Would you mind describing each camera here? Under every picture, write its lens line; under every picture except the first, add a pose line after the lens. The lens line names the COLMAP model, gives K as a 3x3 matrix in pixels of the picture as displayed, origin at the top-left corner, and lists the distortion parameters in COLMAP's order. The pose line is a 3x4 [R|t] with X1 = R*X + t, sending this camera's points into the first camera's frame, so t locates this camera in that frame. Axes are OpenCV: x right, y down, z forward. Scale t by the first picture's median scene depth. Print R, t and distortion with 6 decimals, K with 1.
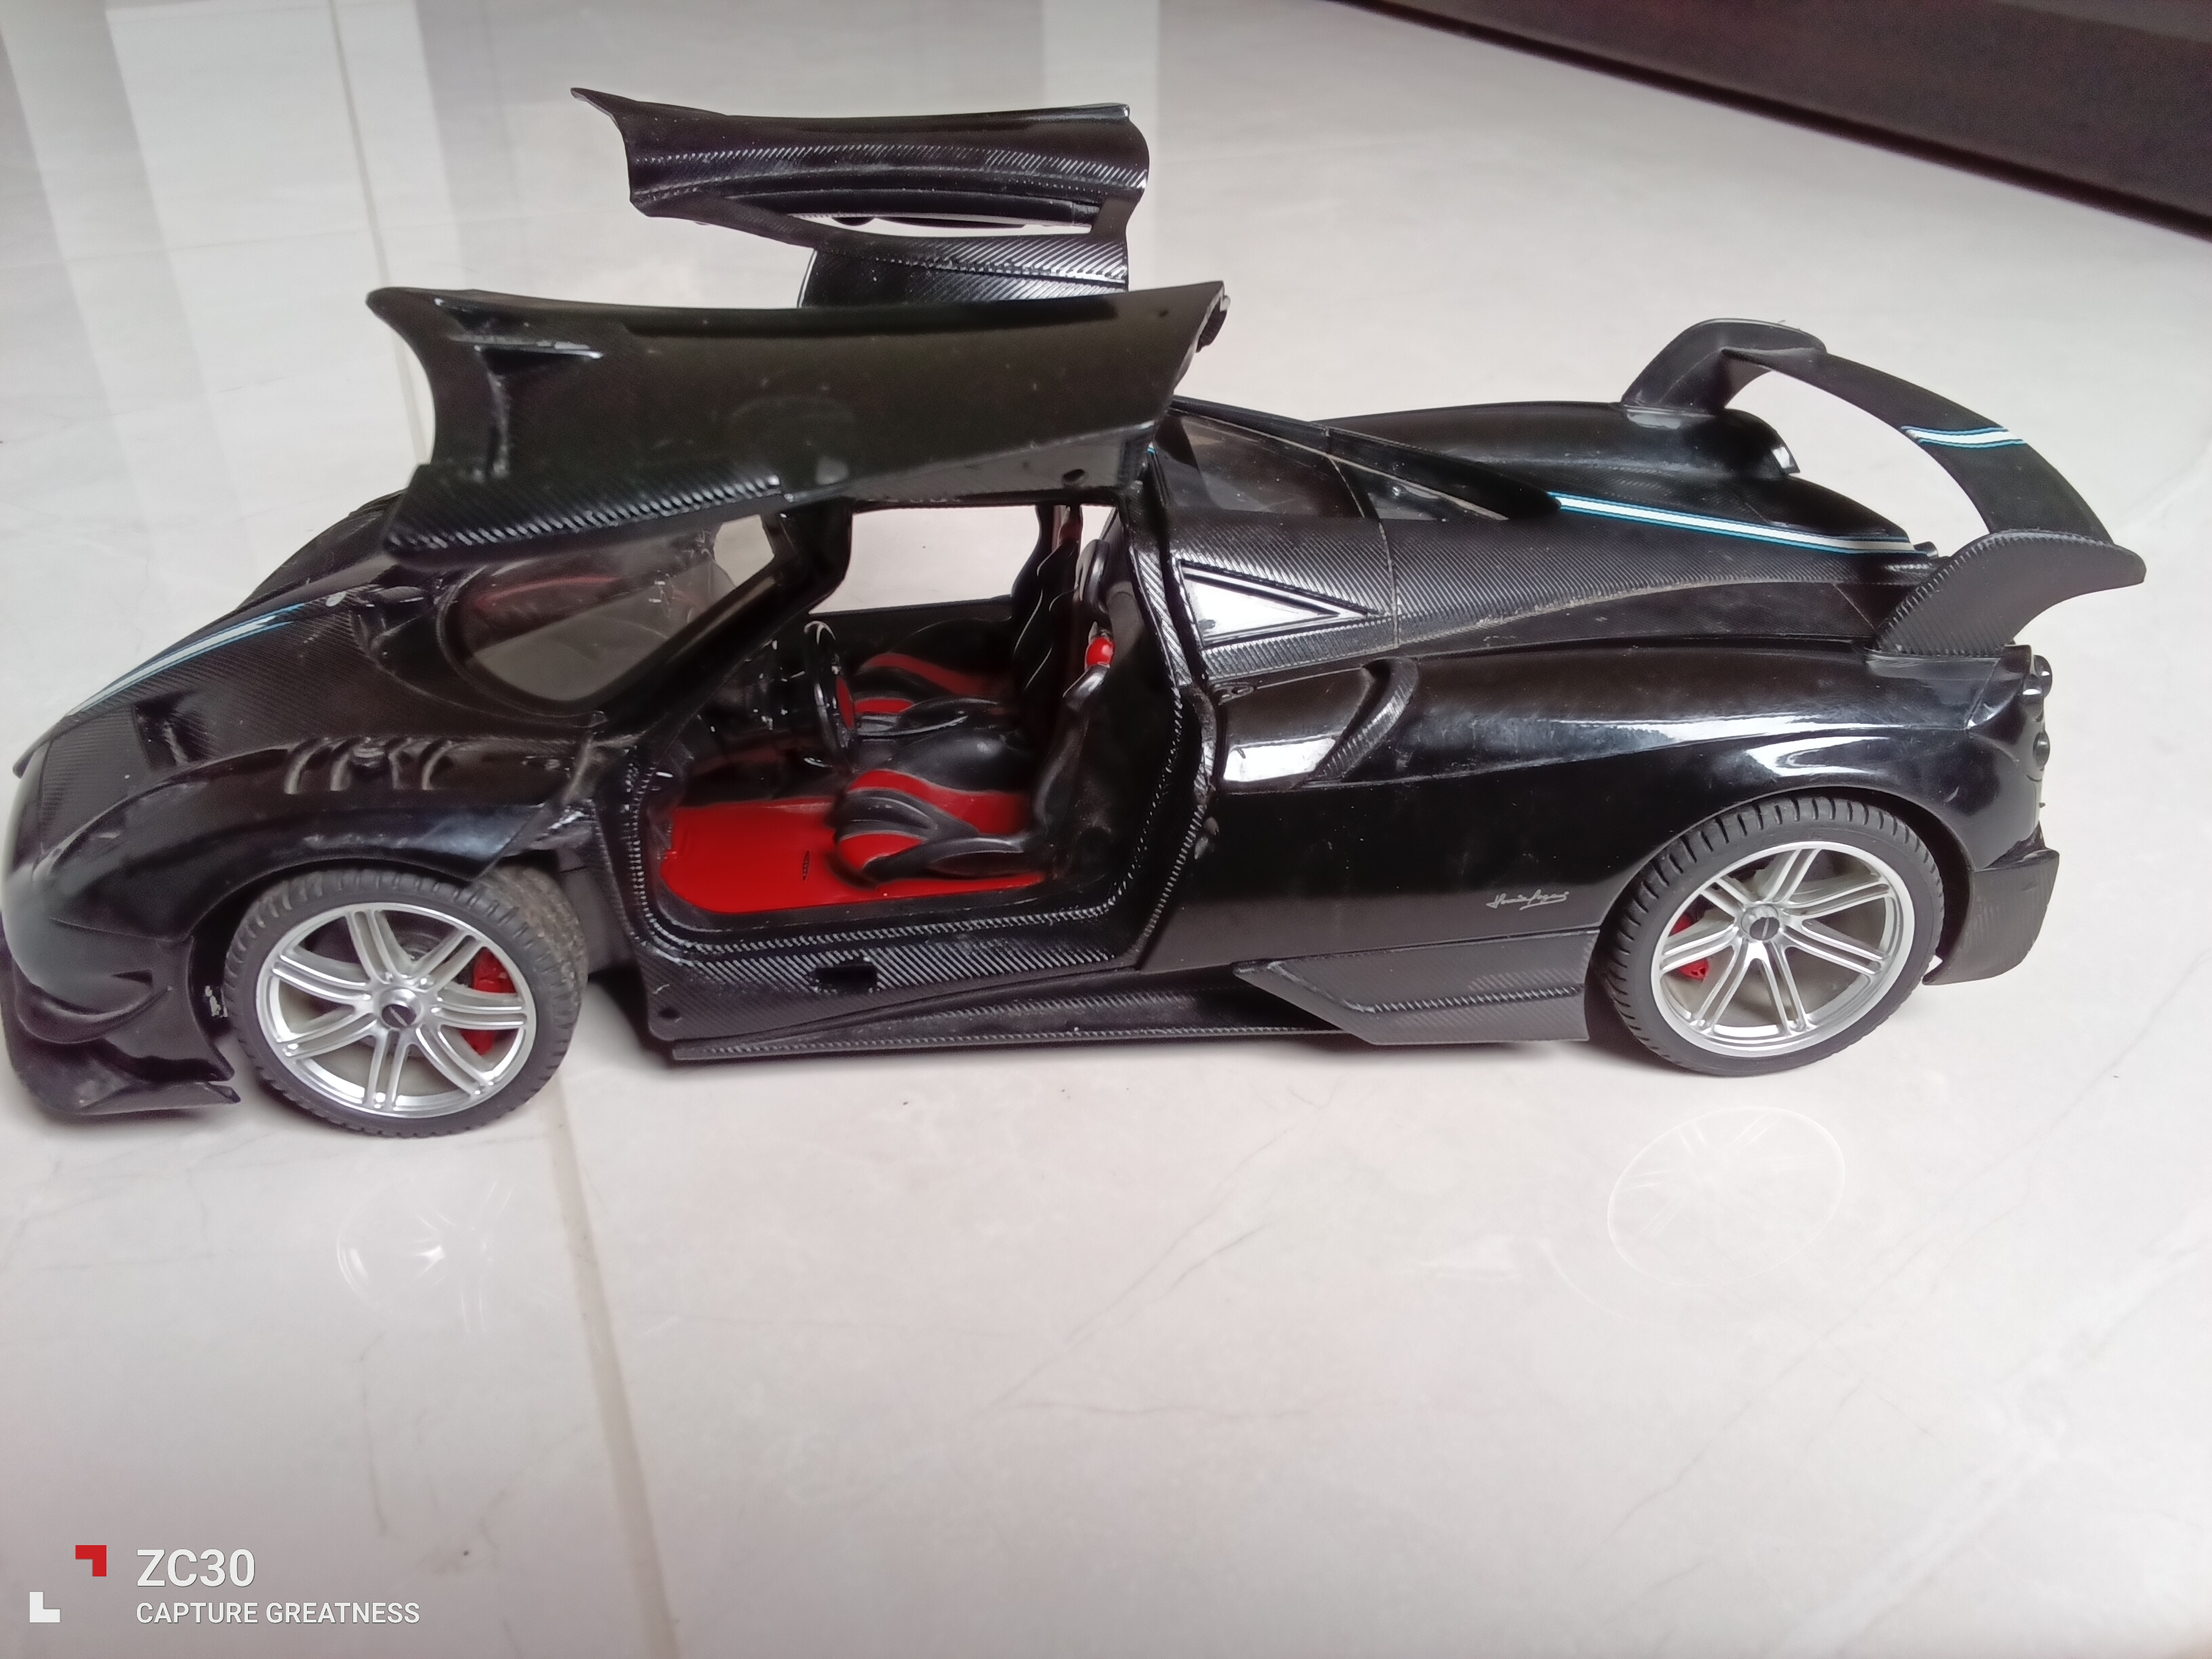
lens RADIAL K [[1735.4, 0, 1106.0], [0, 1735.4, 829.5], [0, 0, 1]] dist [0.037800, -0.001091]
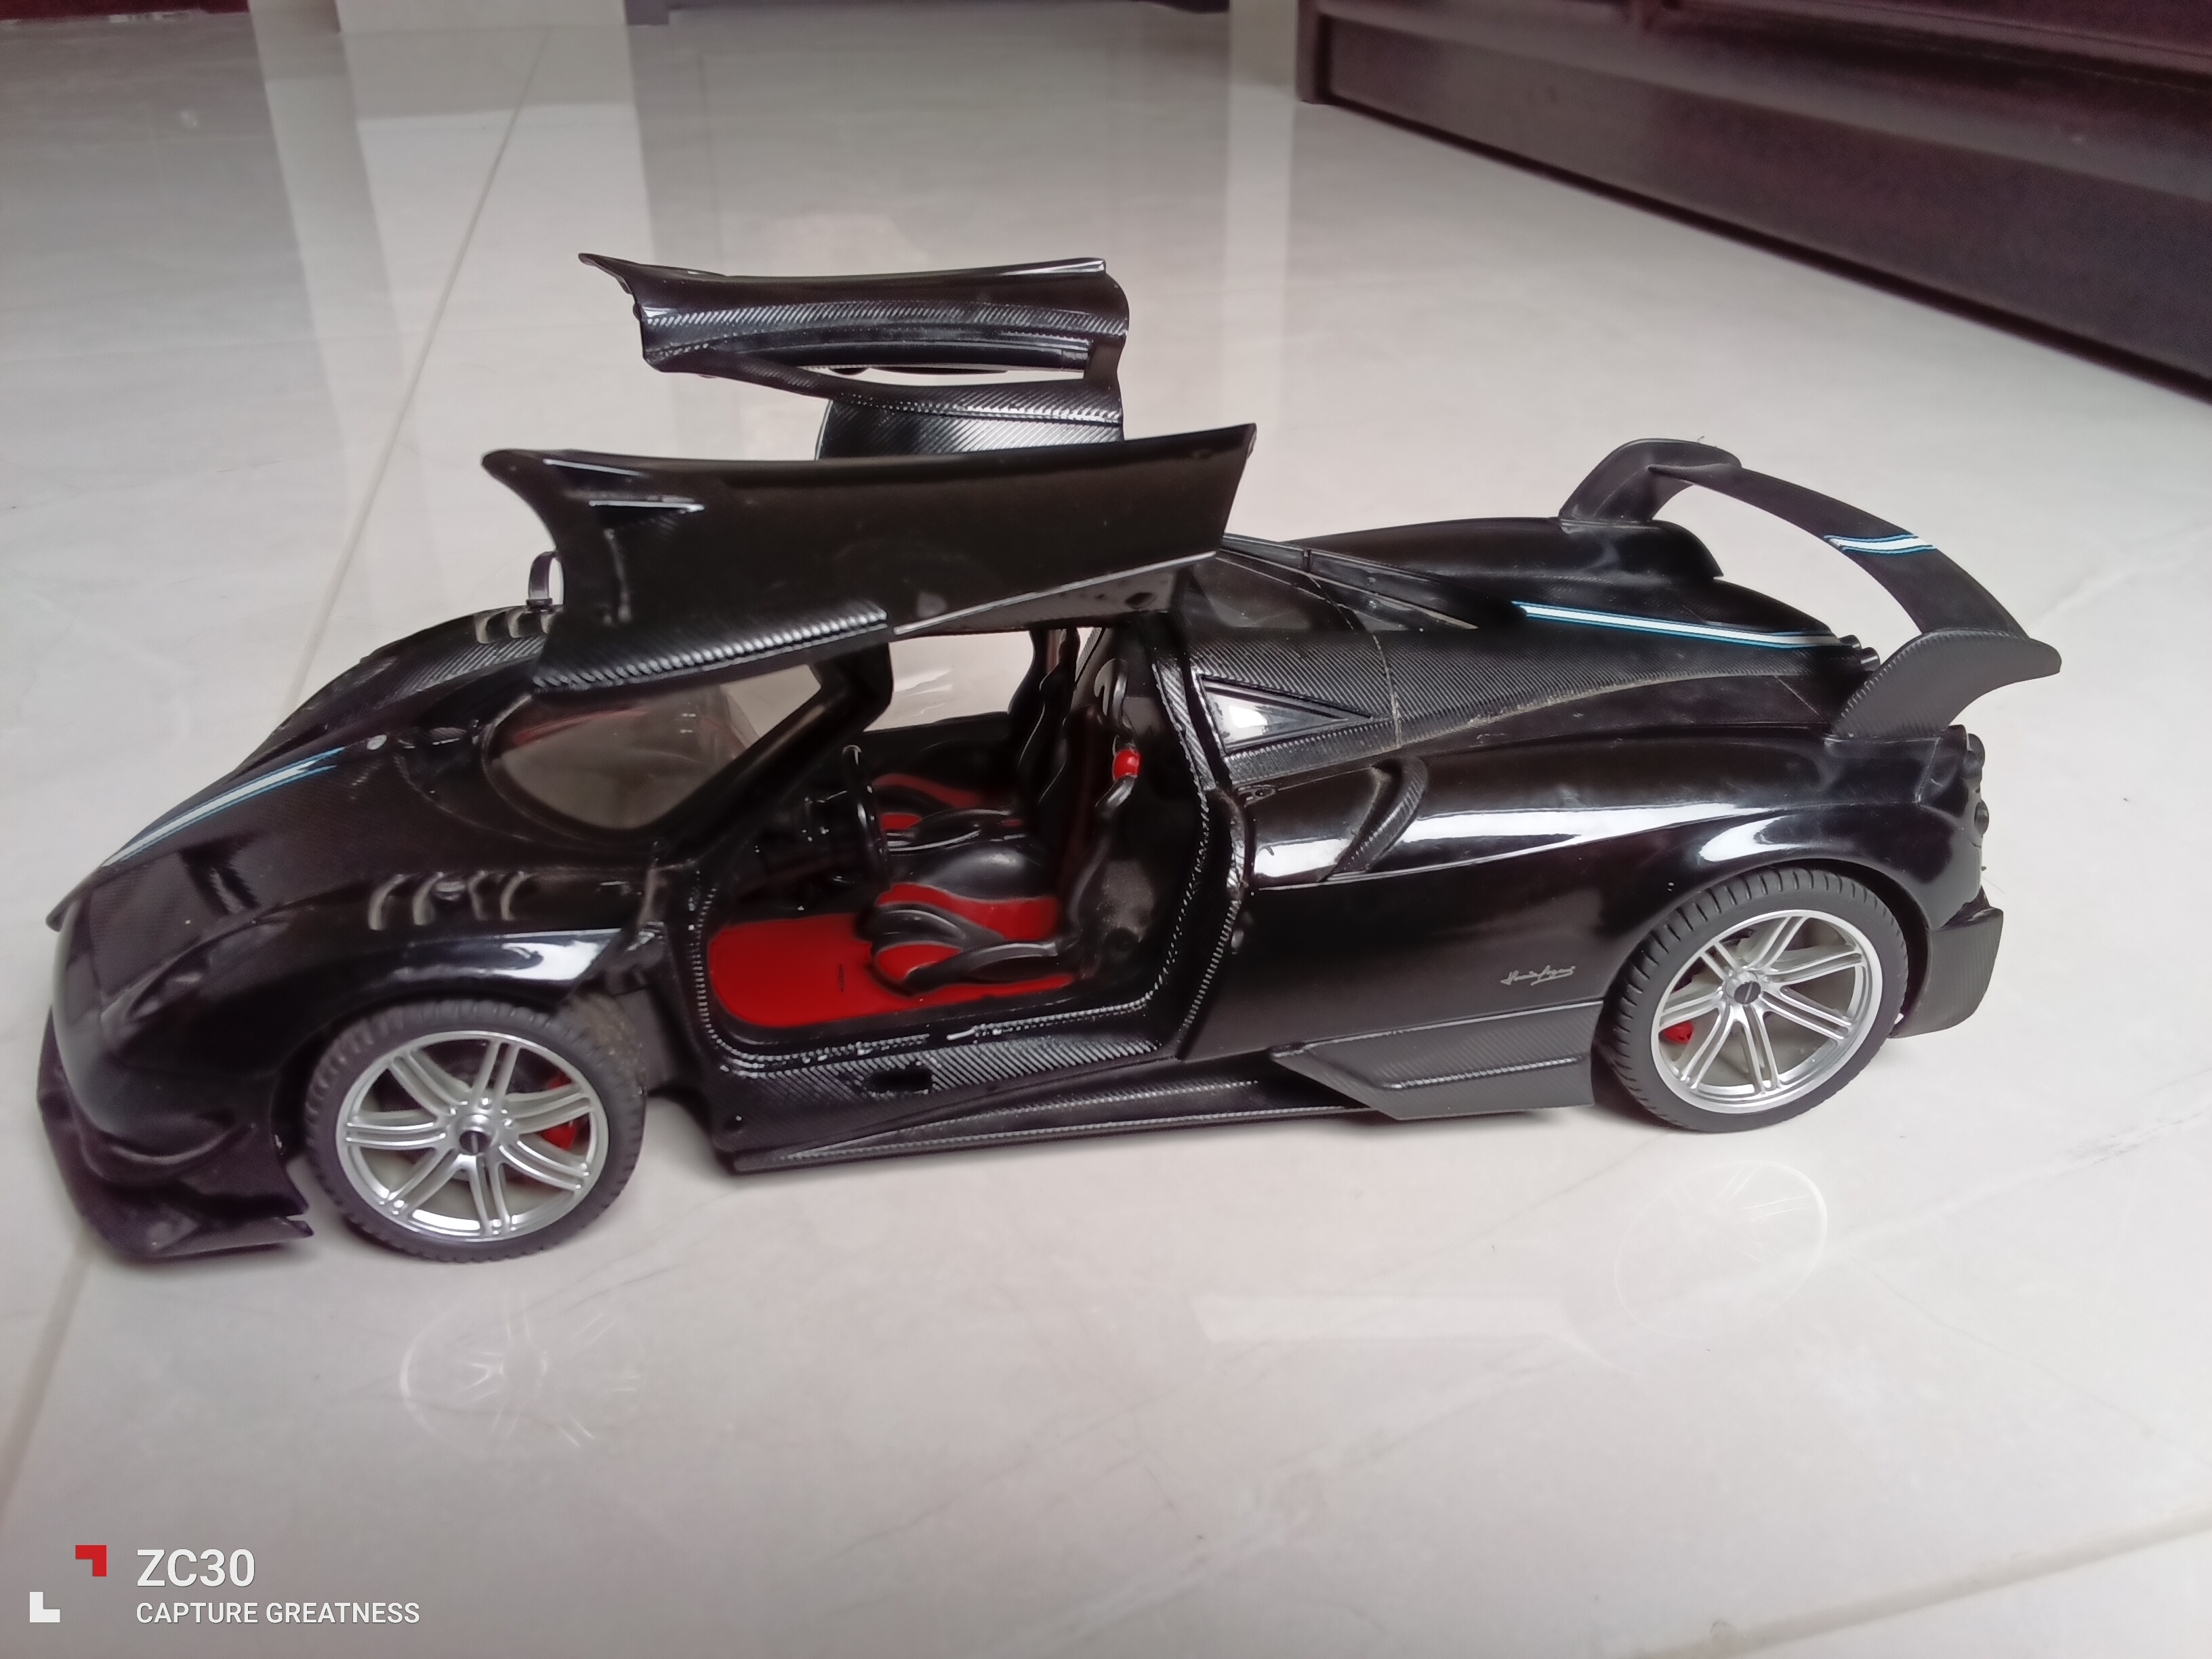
lens RADIAL K [[1731.0, 0, 1106.0], [0, 1731.0, 829.5], [0, 0, 1]] dist [0.049738, -0.001859]
pose [[0.996570, -0.041734, 0.071456, -0.093401], [0.046357, 0.996853, -0.064309, 0.006793], [-0.068547, 0.067401, 0.995368, -0.058079]]
